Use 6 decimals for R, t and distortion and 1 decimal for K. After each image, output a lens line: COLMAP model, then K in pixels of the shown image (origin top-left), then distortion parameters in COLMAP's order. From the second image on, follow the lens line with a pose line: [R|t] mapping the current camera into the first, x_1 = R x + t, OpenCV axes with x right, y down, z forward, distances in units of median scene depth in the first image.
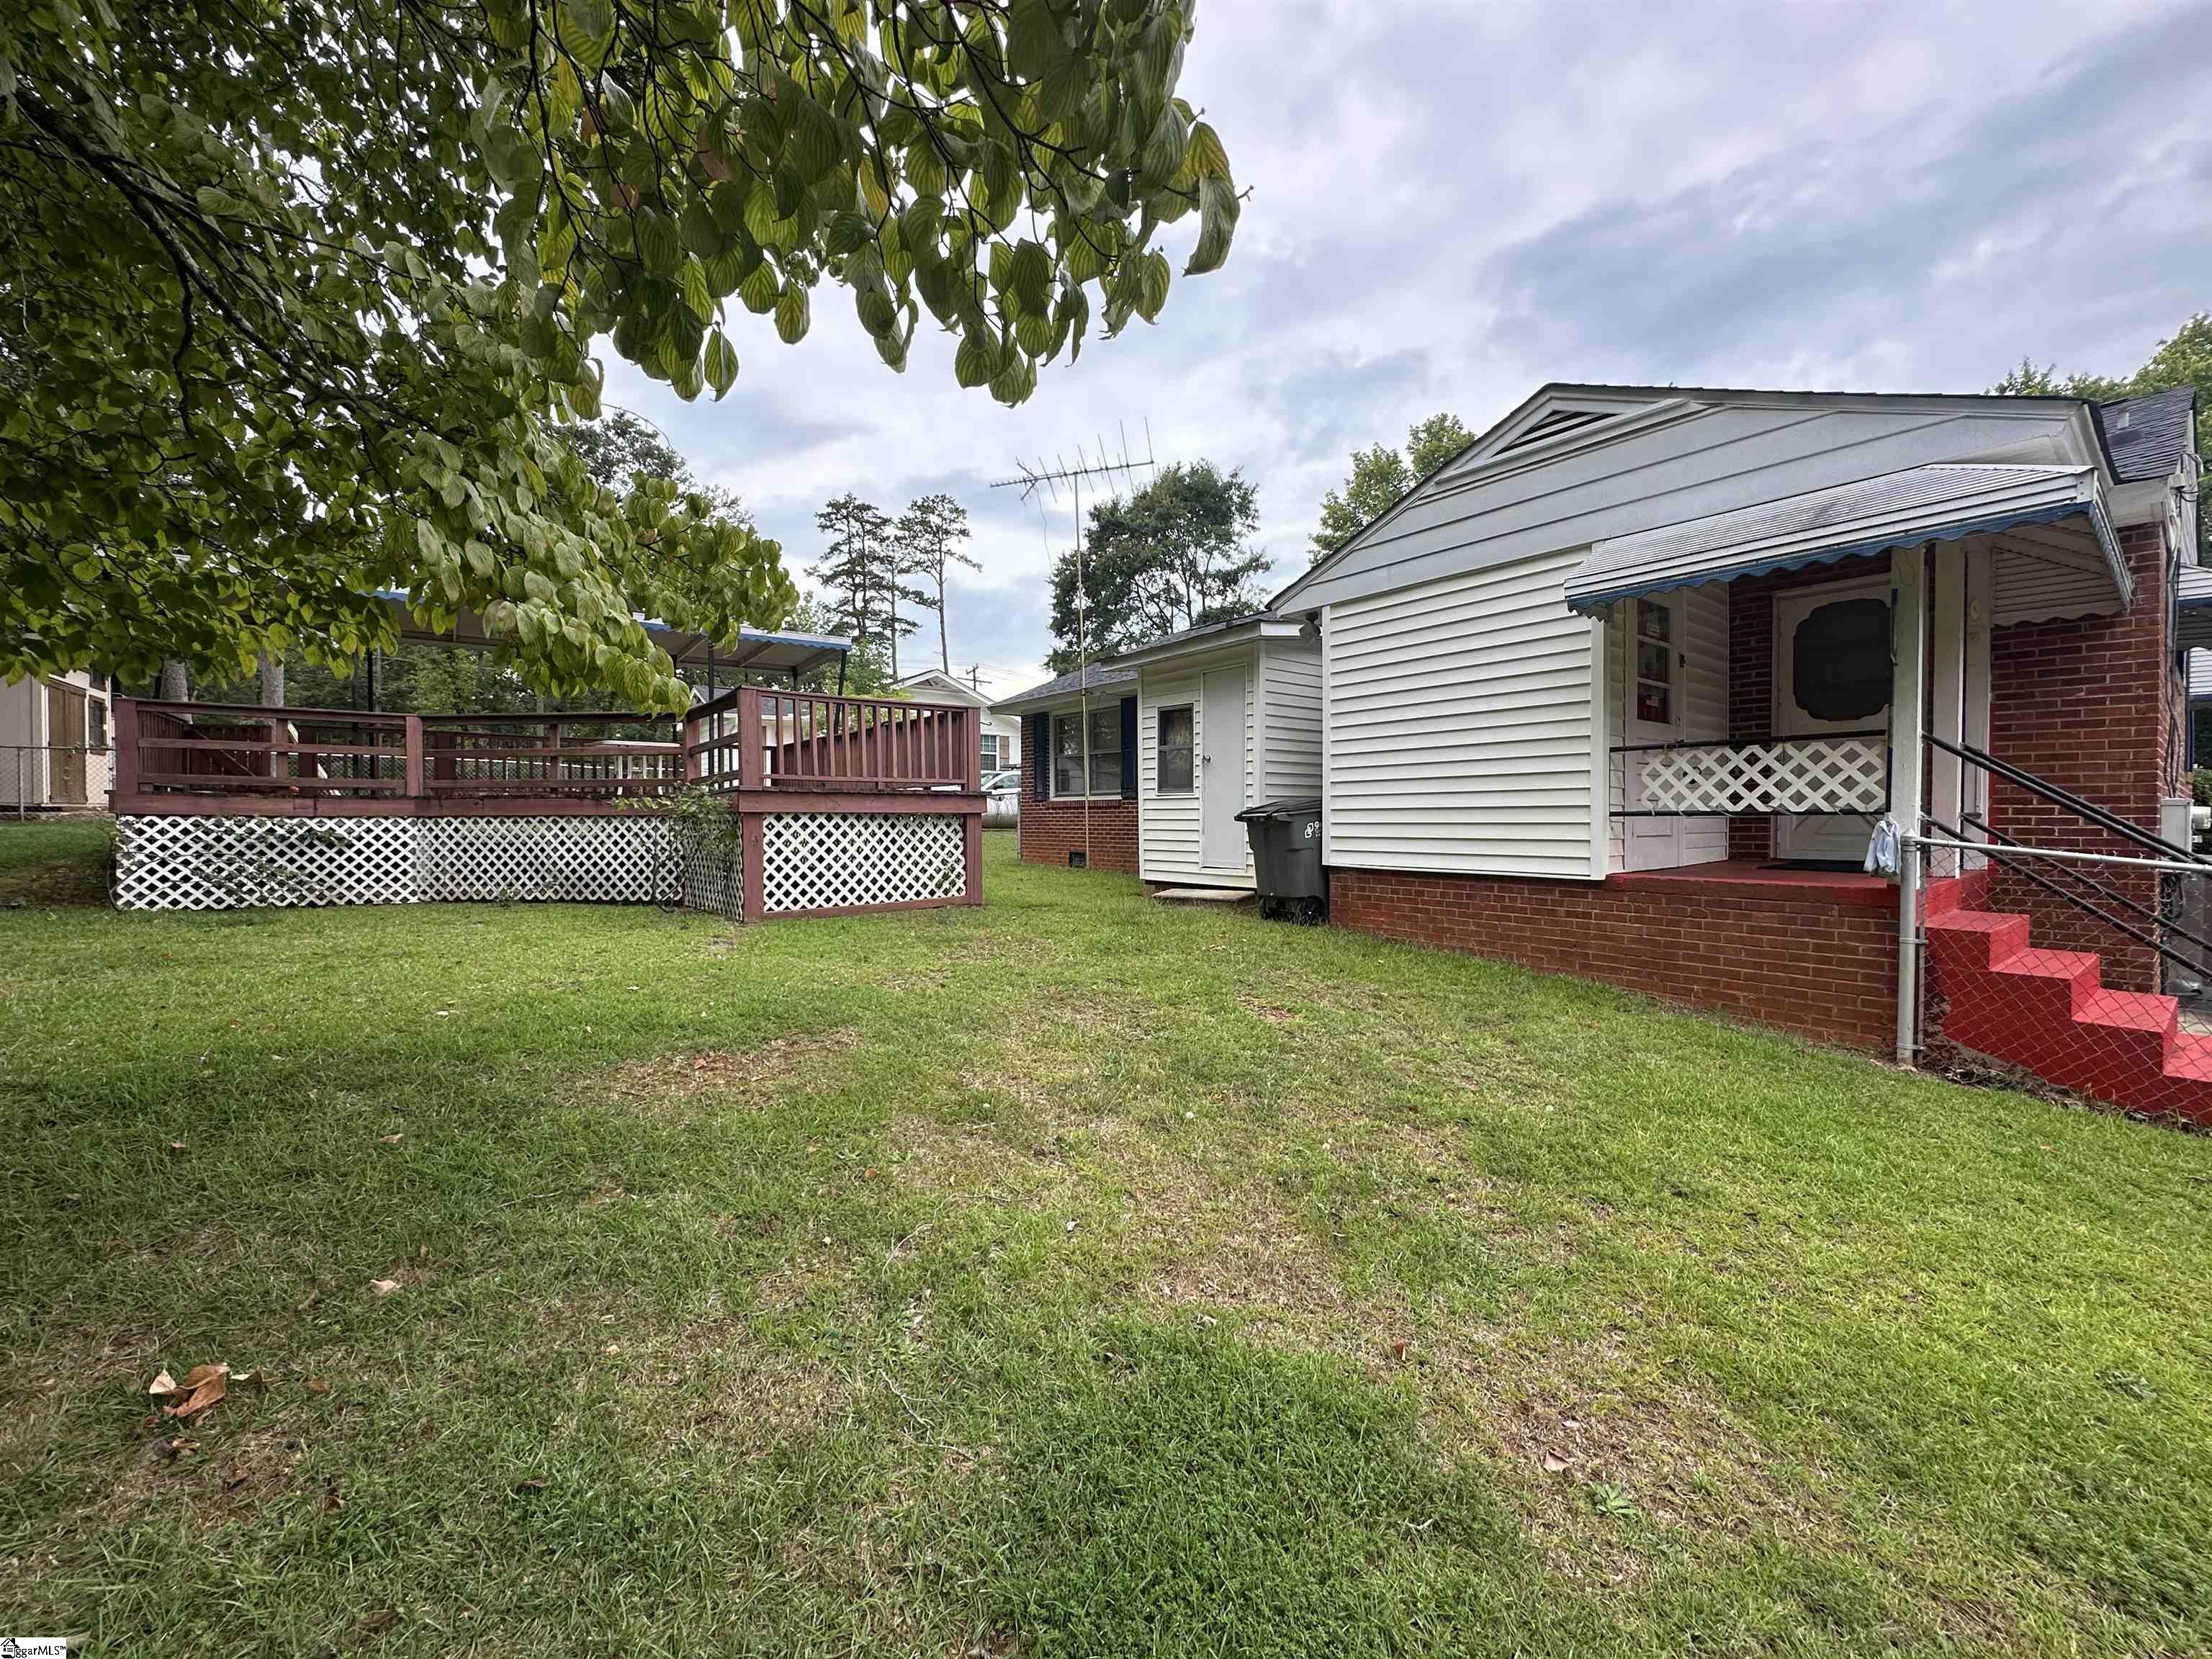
lens RADIAL K [[883.9, 0, 1107.7], [0, 883.9, 827.3], [0, 0, 1]] dist [-0.006114, 0.001250]
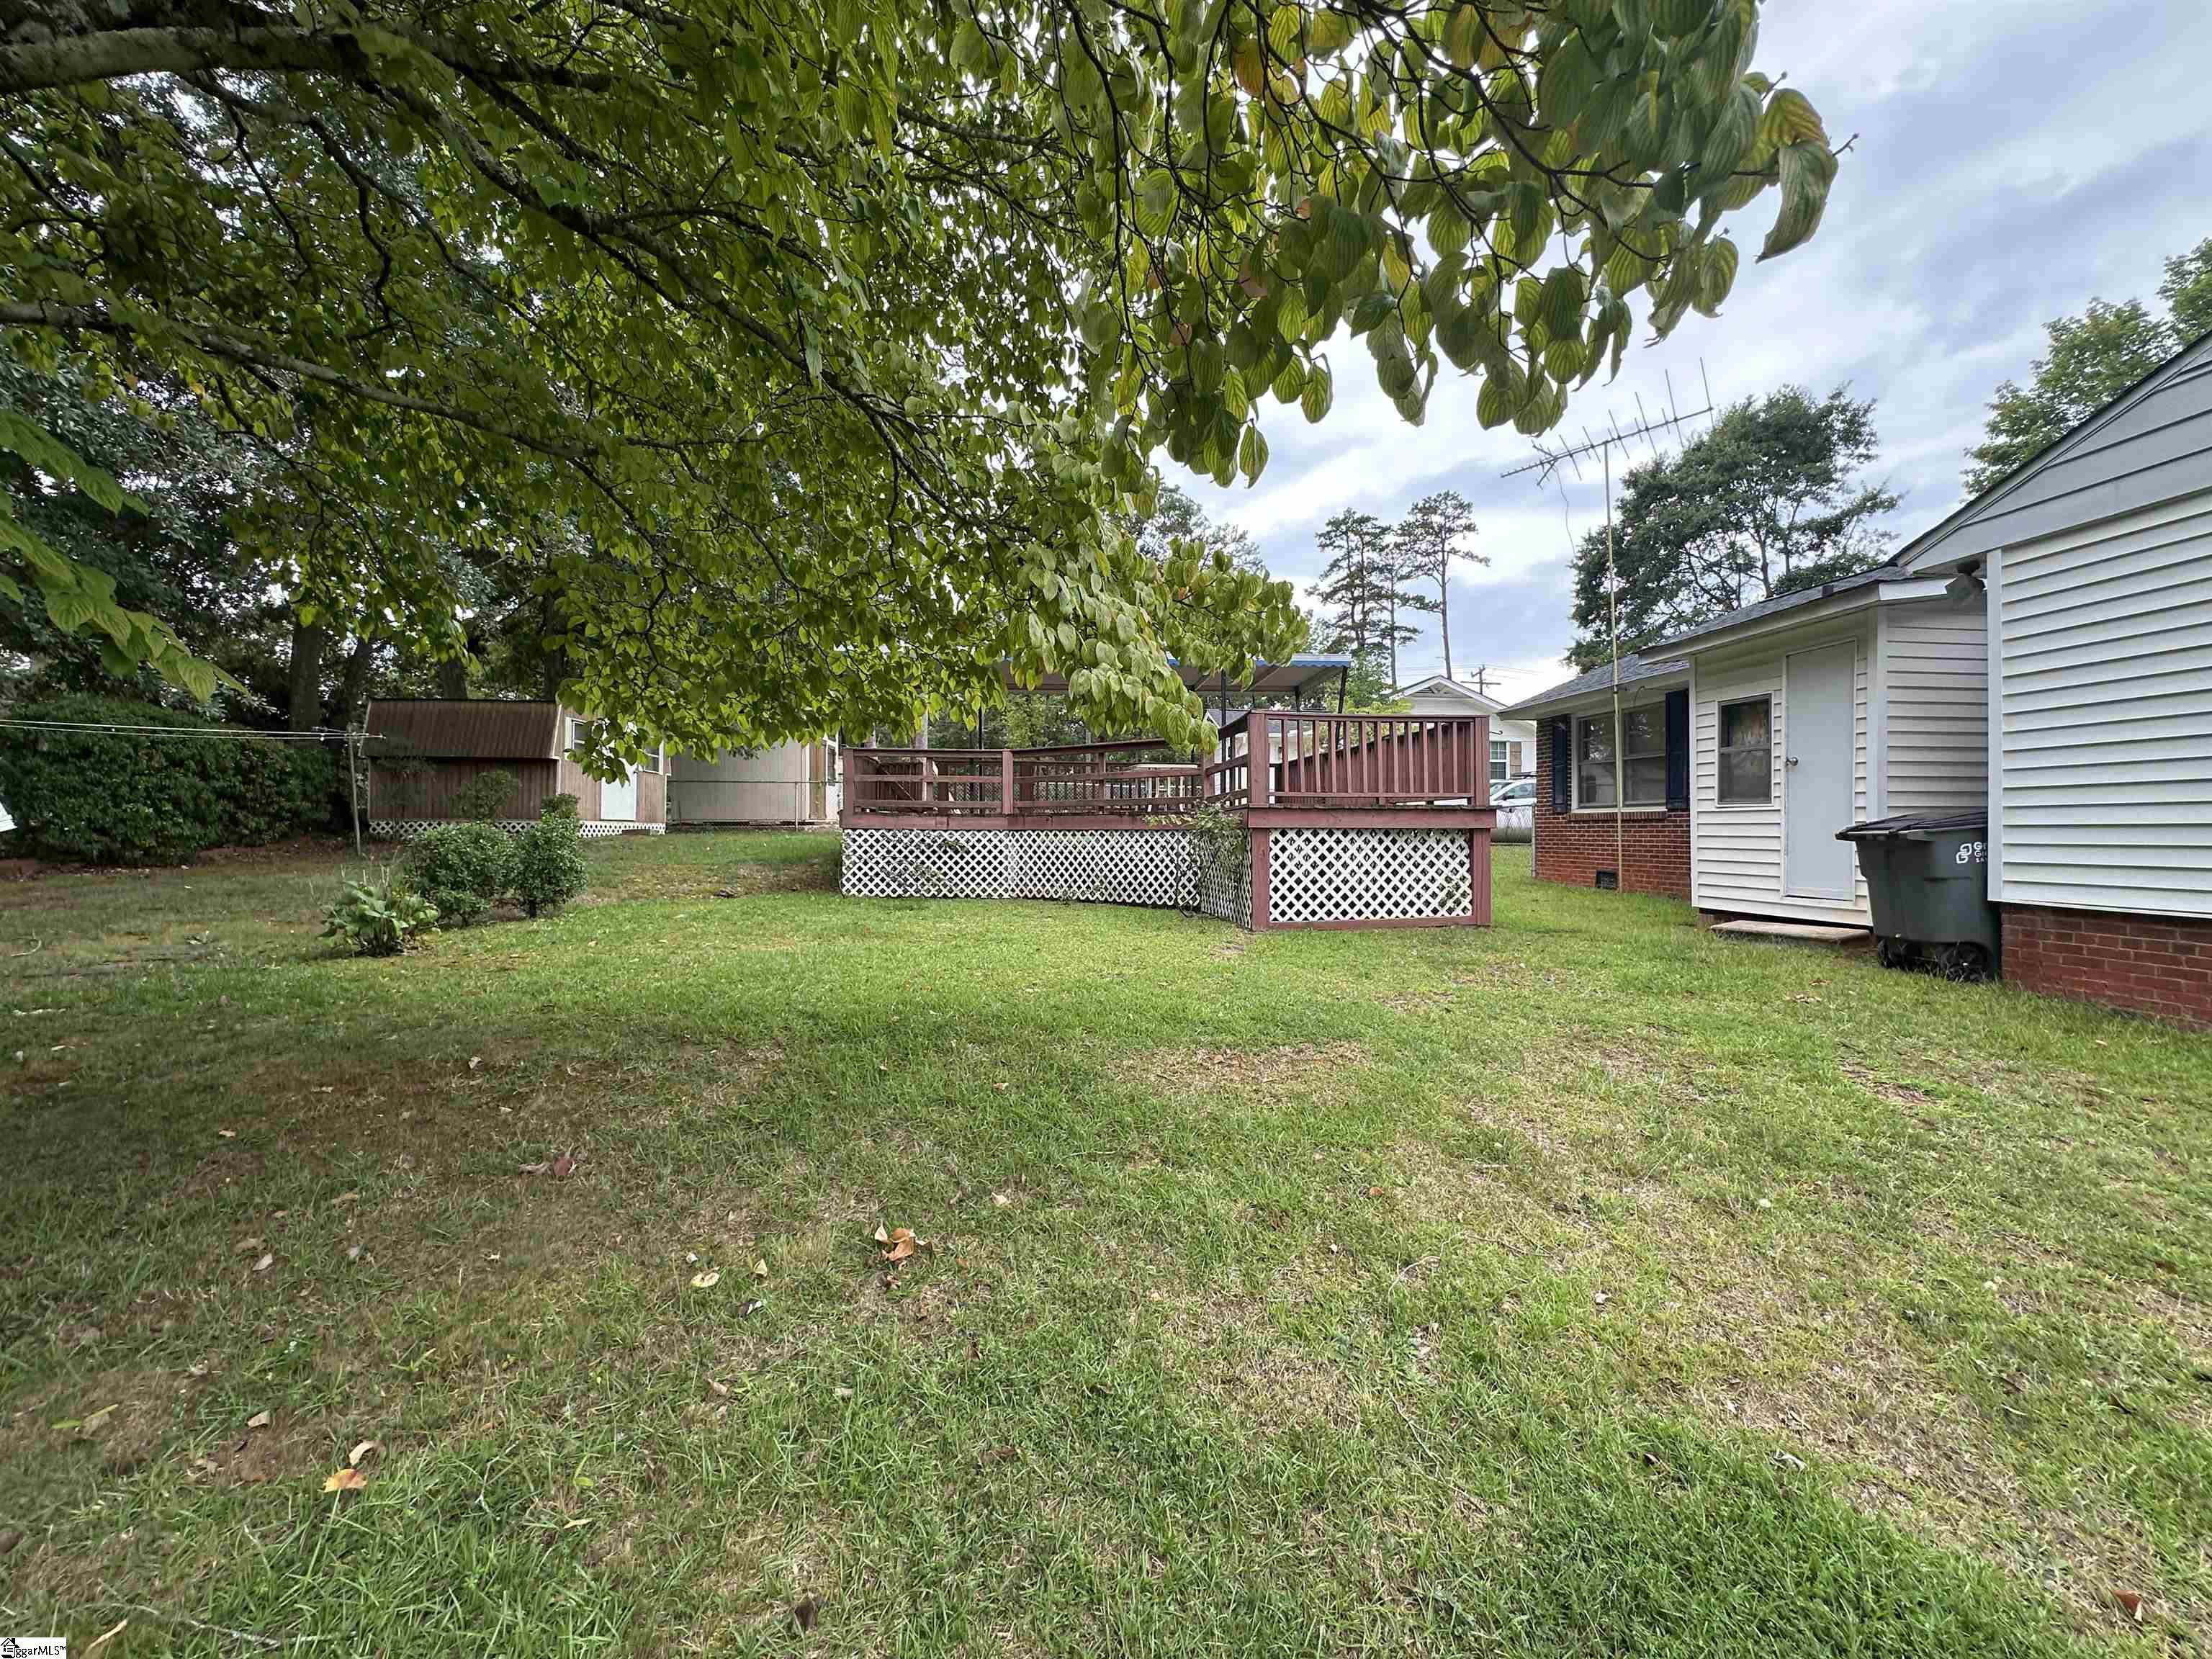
lens RADIAL K [[883.9, 0, 1106.8], [0, 883.9, 828.4], [0, 0, 1]] dist [-0.006114, 0.001250]
pose [[0.852706, 0.002187, -0.522386, -0.000943], [-0.008127, 0.999926, -0.009079, -0.004517], [0.522327, 0.011987, 0.852661, -0.010174]]
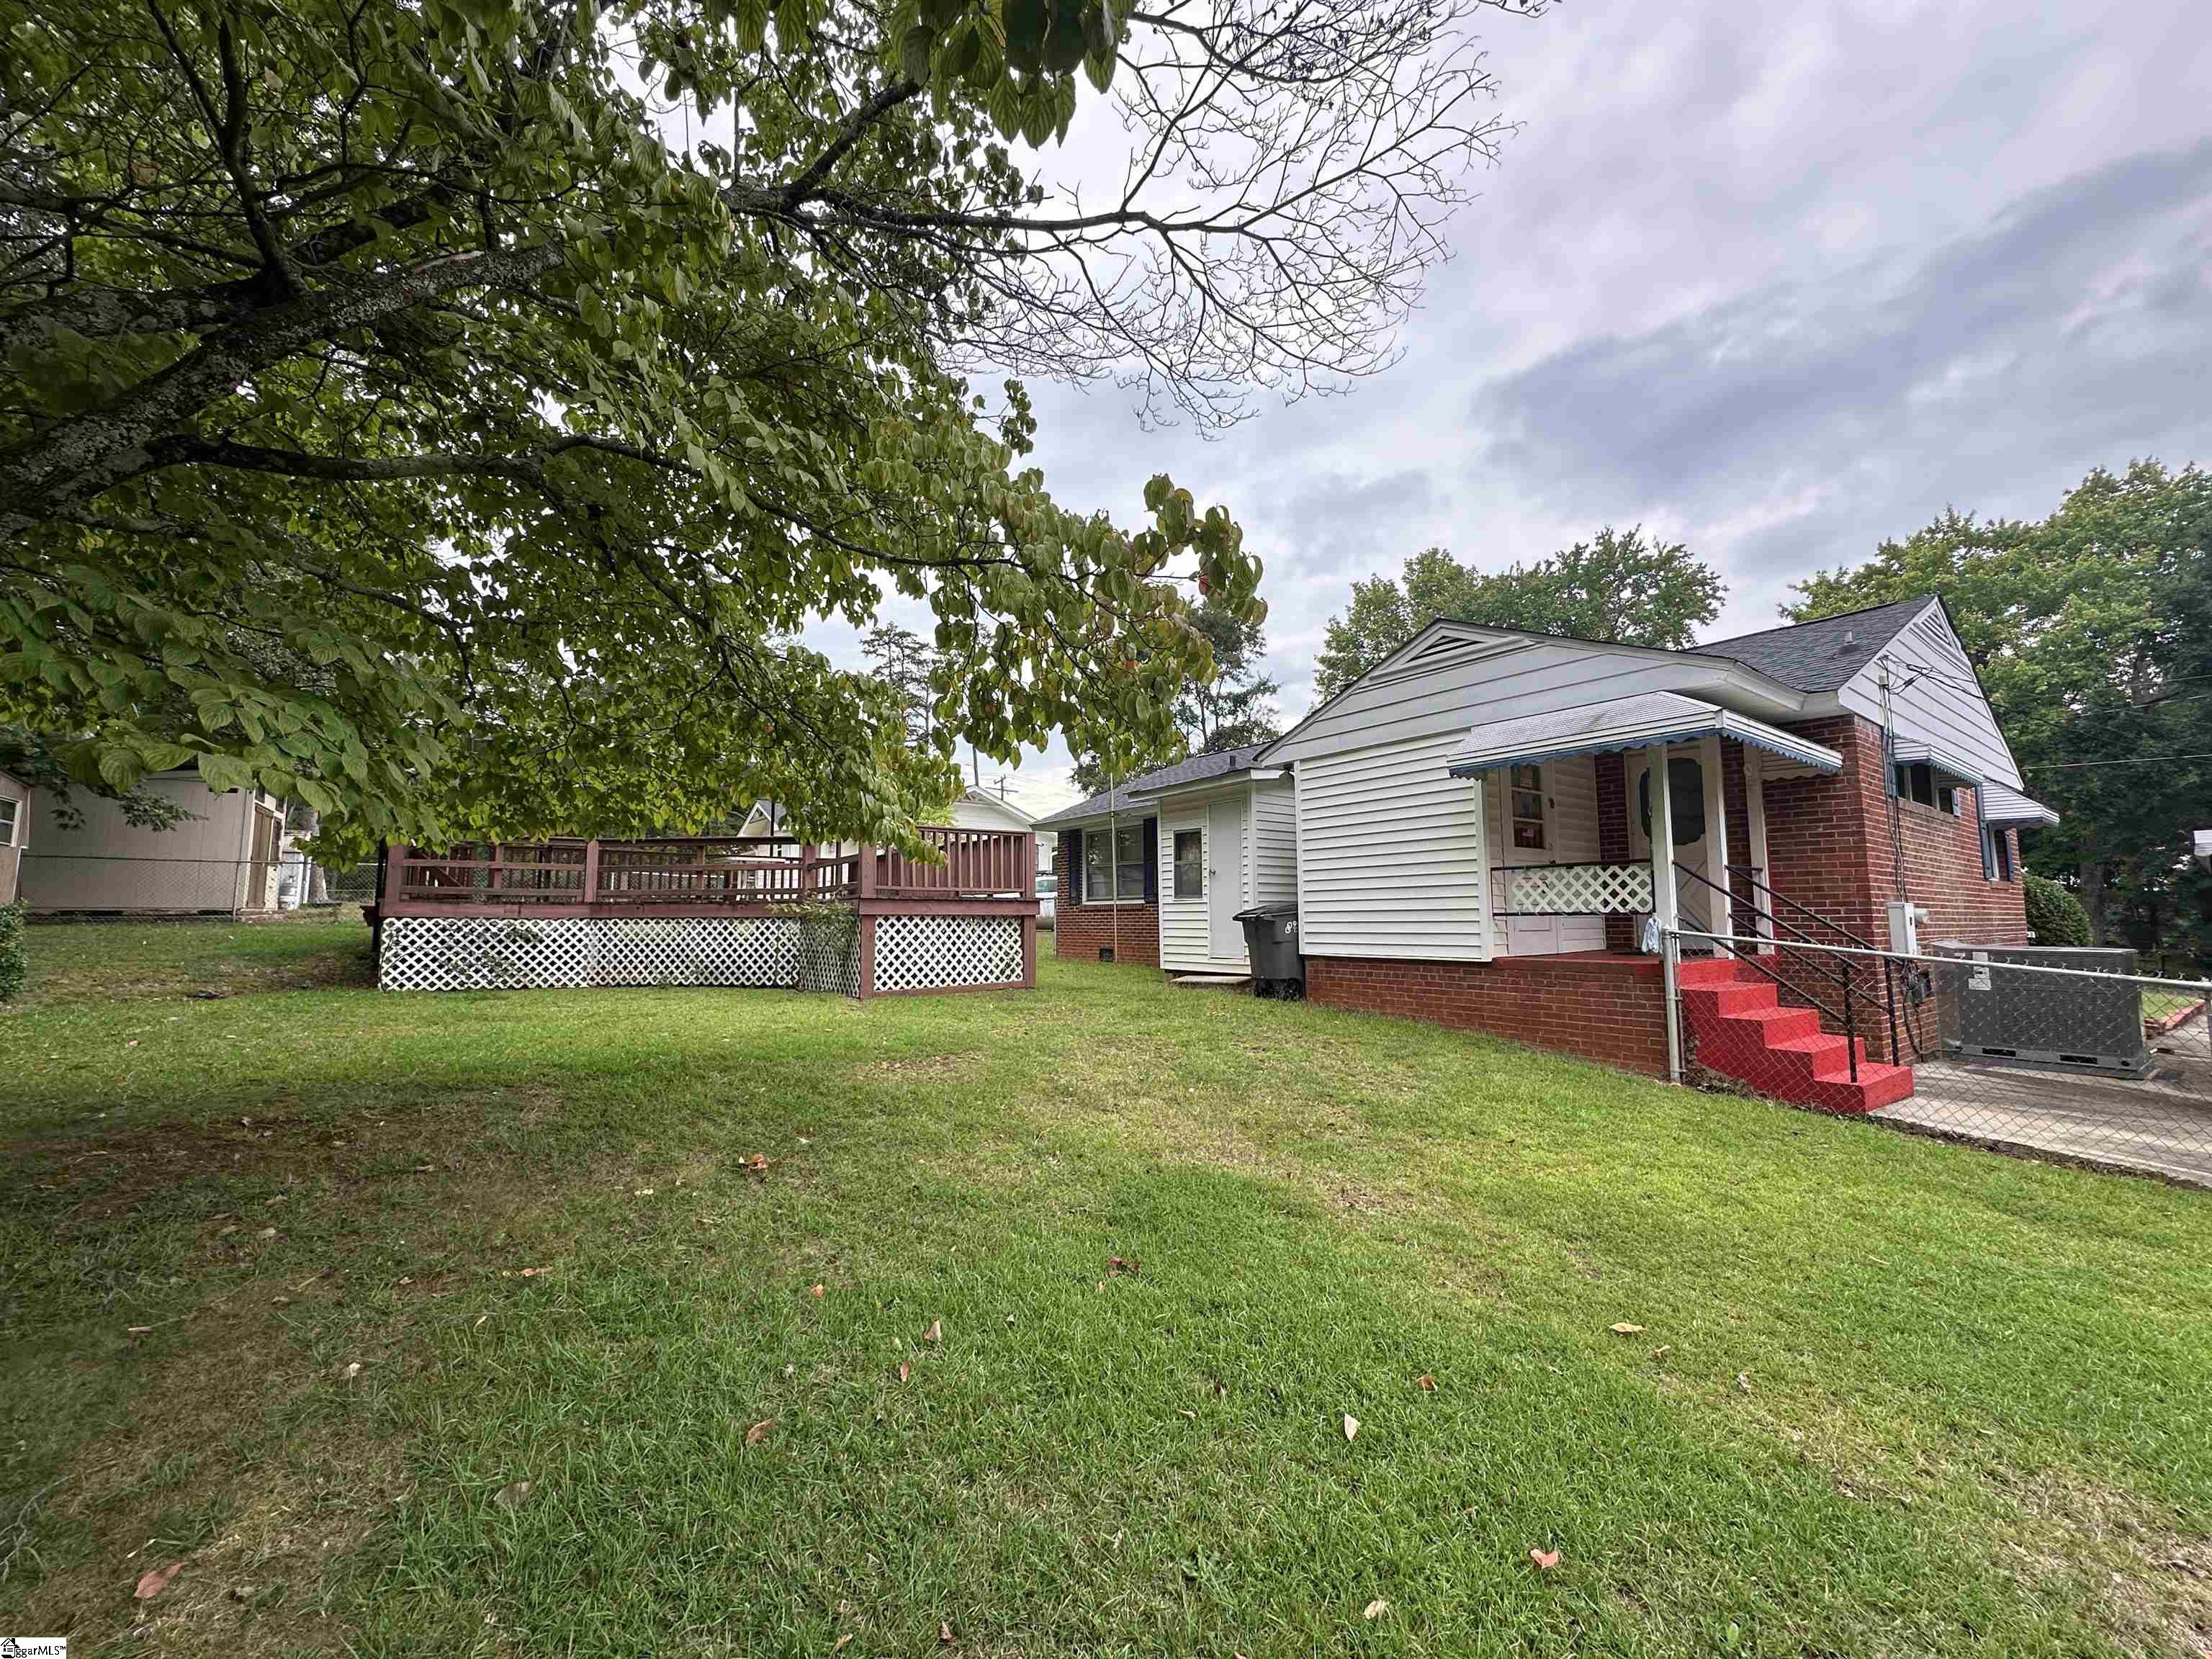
lens RADIAL K [[883.9, 0, 1106.5], [0, 883.9, 812.5], [0, 0, 1]] dist [-0.006114, 0.001250]
pose [[0.999733, -0.004296, -0.022717, -0.011776], [0.001256, 0.991223, -0.132193, 0.006085], [0.023085, 0.132129, 0.990964, -0.291040]]
